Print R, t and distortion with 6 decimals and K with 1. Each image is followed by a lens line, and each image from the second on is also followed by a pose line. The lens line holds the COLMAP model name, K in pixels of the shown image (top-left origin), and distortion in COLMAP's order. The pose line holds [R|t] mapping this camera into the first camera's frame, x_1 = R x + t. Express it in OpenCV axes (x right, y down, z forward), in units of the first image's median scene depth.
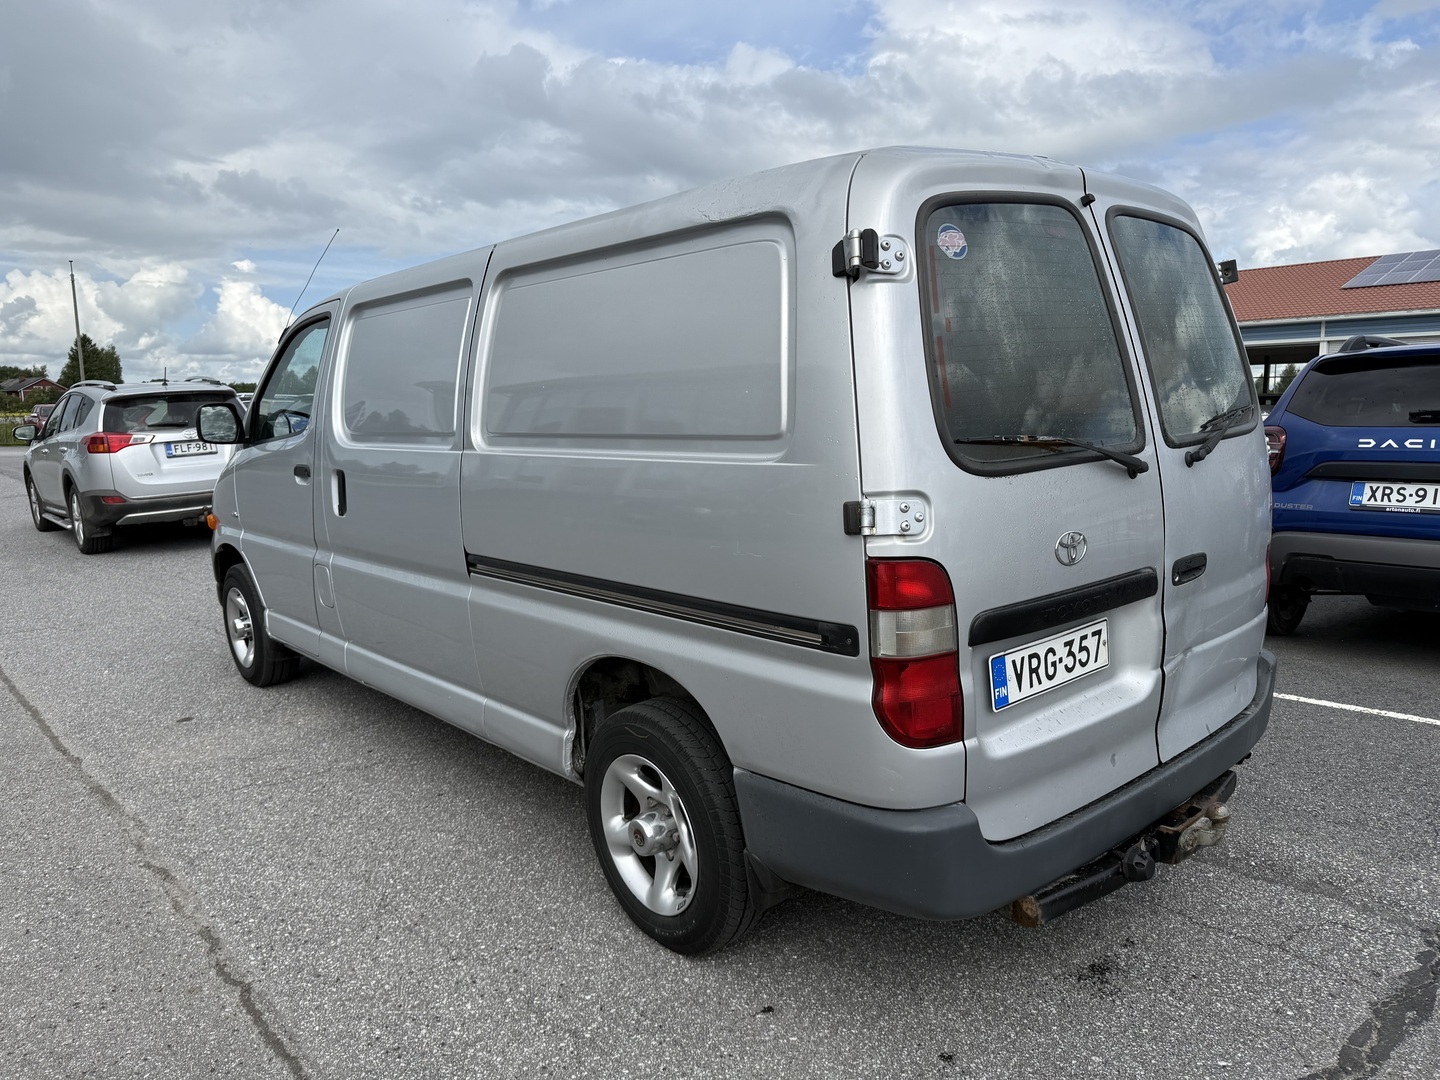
lens RADIAL K [[1038.2, 0, 720.0], [0, 1038.2, 540.0], [0, 0, 1]] dist [0.004293, -0.064834]
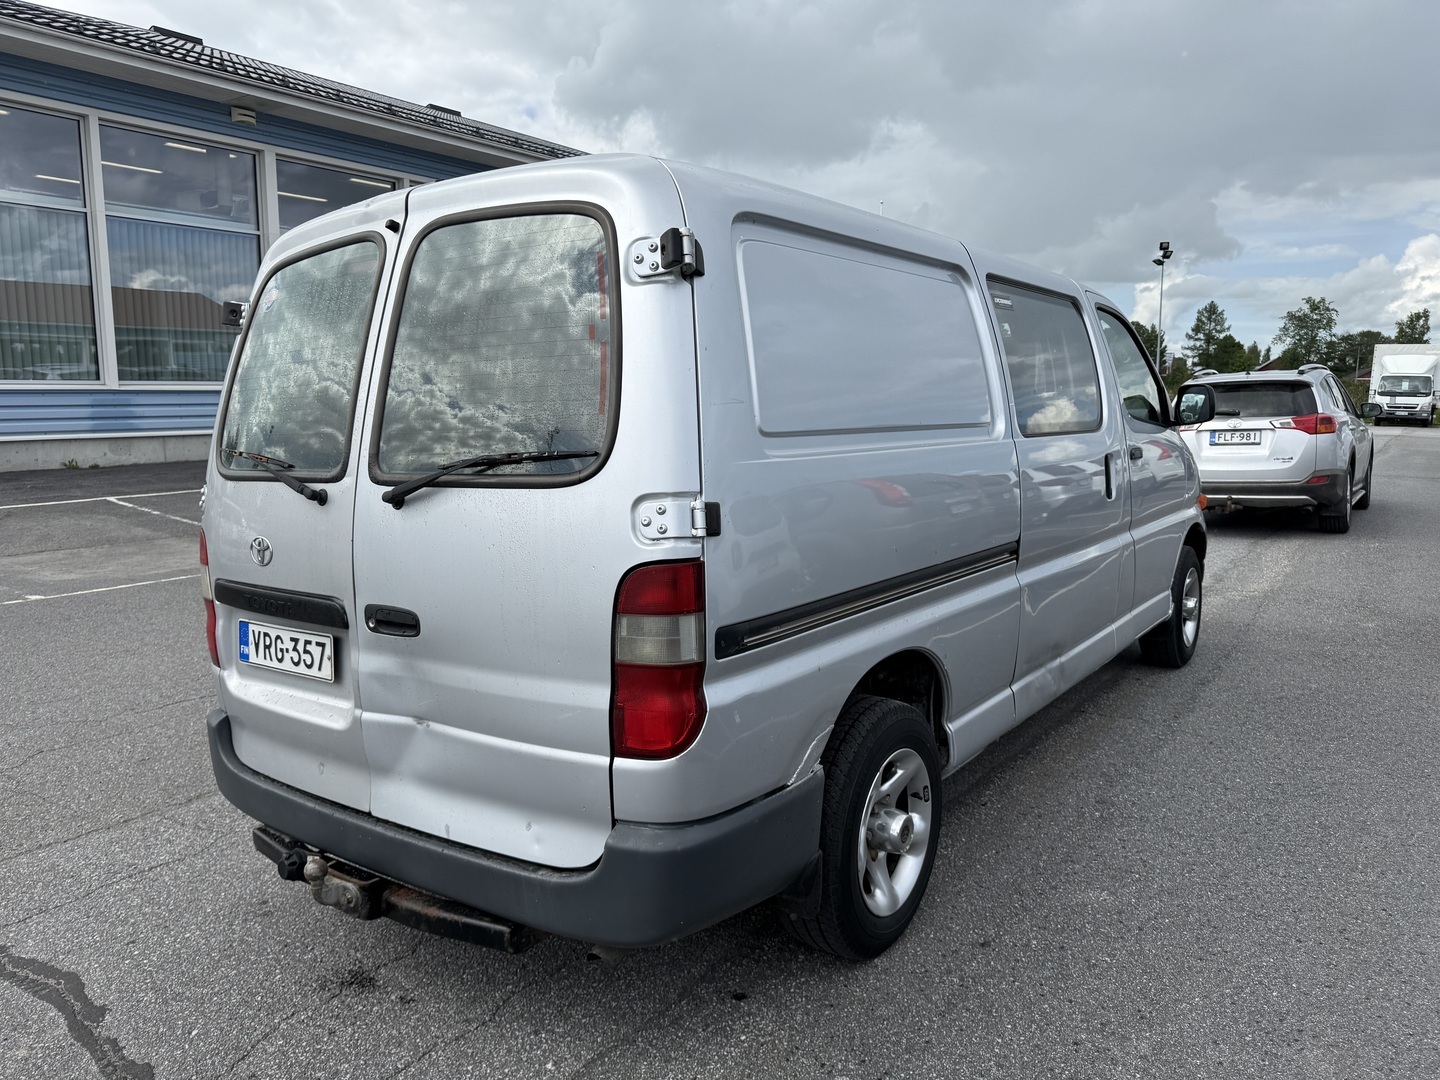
lens RADIAL K [[1038.2, 0, 720.0], [0, 1038.2, 540.0], [0, 0, 1]] dist [0.004293, -0.064834]
pose [[0.225337, 0.151930, -0.962362, 1.478116], [-0.130581, 0.983564, 0.124701, -0.205250], [0.965490, 0.097567, 0.241472, 1.134450]]
